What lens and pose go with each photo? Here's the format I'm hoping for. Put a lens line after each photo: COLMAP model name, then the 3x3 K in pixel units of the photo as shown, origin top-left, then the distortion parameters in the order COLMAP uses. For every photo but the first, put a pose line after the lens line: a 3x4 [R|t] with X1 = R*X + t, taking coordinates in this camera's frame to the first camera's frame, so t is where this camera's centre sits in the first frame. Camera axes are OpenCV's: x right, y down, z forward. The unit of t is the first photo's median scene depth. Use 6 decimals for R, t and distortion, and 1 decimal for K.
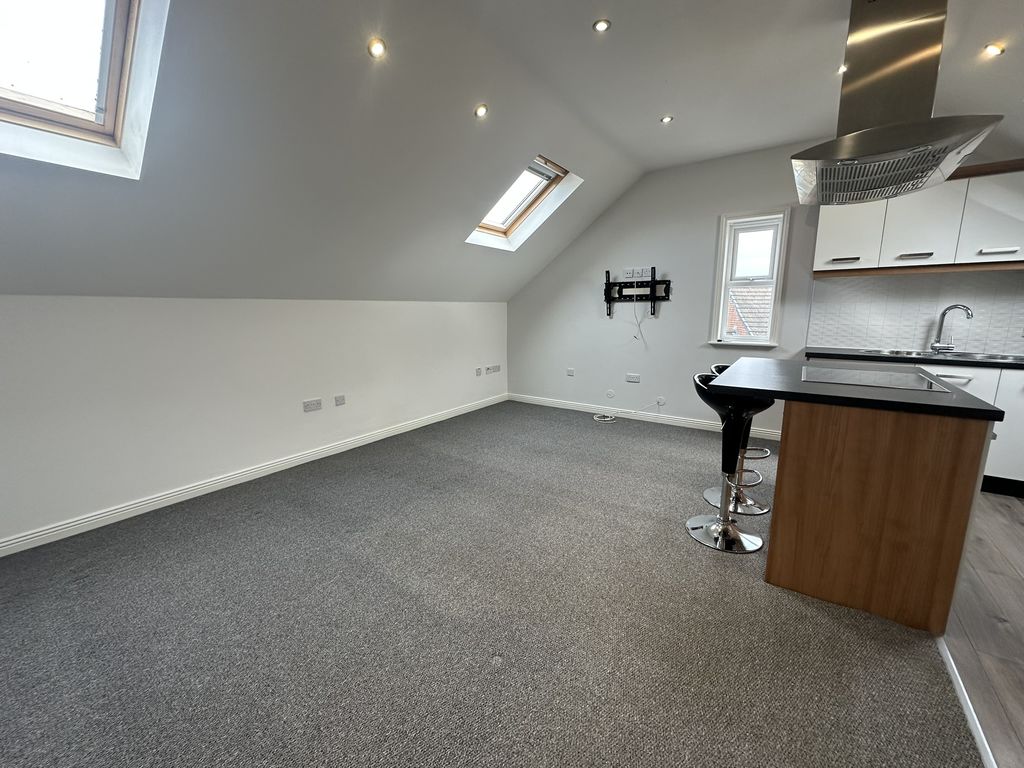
lens RADIAL K [[407.0, 0, 511.1], [0, 407.0, 381.5], [0, 0, 1]] dist [-0.000472, 0.000346]
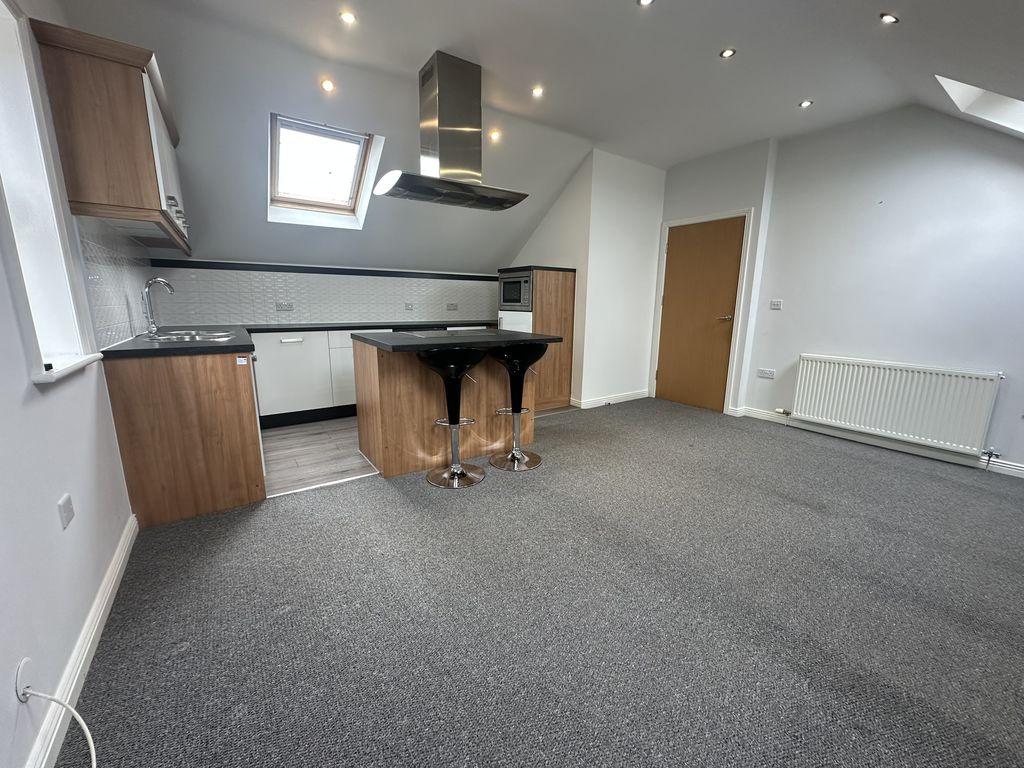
lens RADIAL K [[407.0, 0, 511.1], [0, 407.0, 381.5], [0, 0, 1]] dist [-0.000472, 0.000346]
pose [[-0.942082, -0.070670, 0.327853, 0.072344], [0.053317, 0.933559, 0.354437, -0.191581], [-0.331118, 0.351389, -0.875721, 1.205454]]
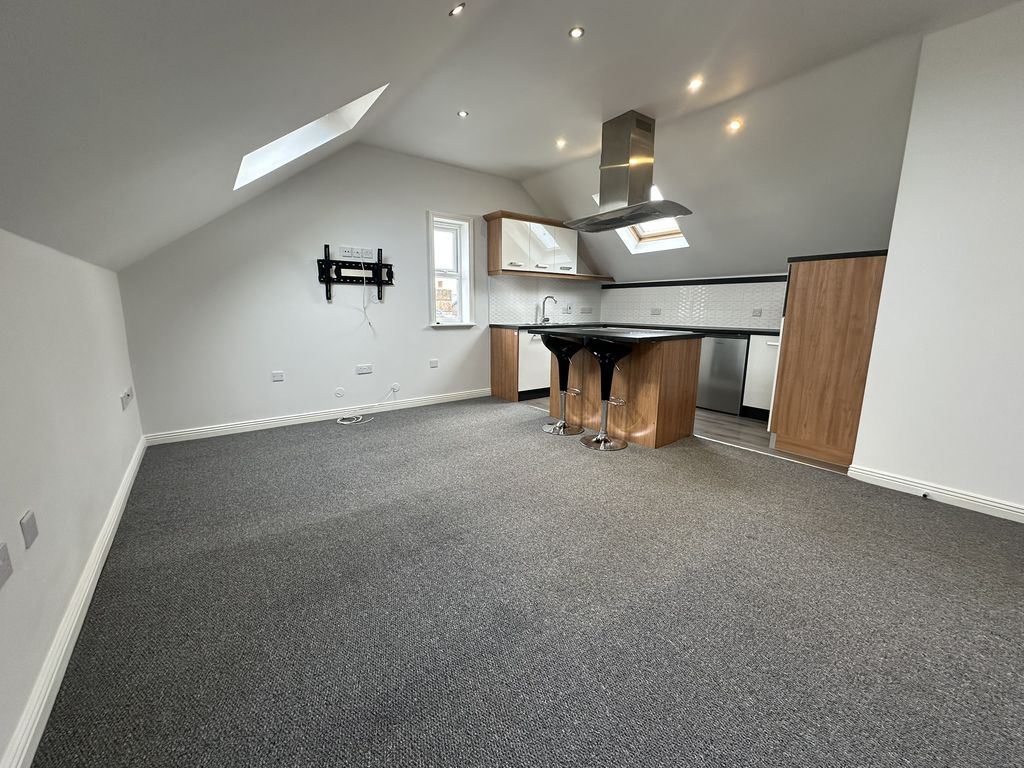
lens RADIAL K [[407.0, 0, 511.1], [0, 407.0, 381.5], [0, 0, 1]] dist [-0.000472, 0.000346]
pose [[0.296749, -0.162760, 0.940983, -0.549417], [0.159594, 0.979963, 0.119173, -0.044451], [-0.941525, 0.114810, 0.316779, 0.480575]]
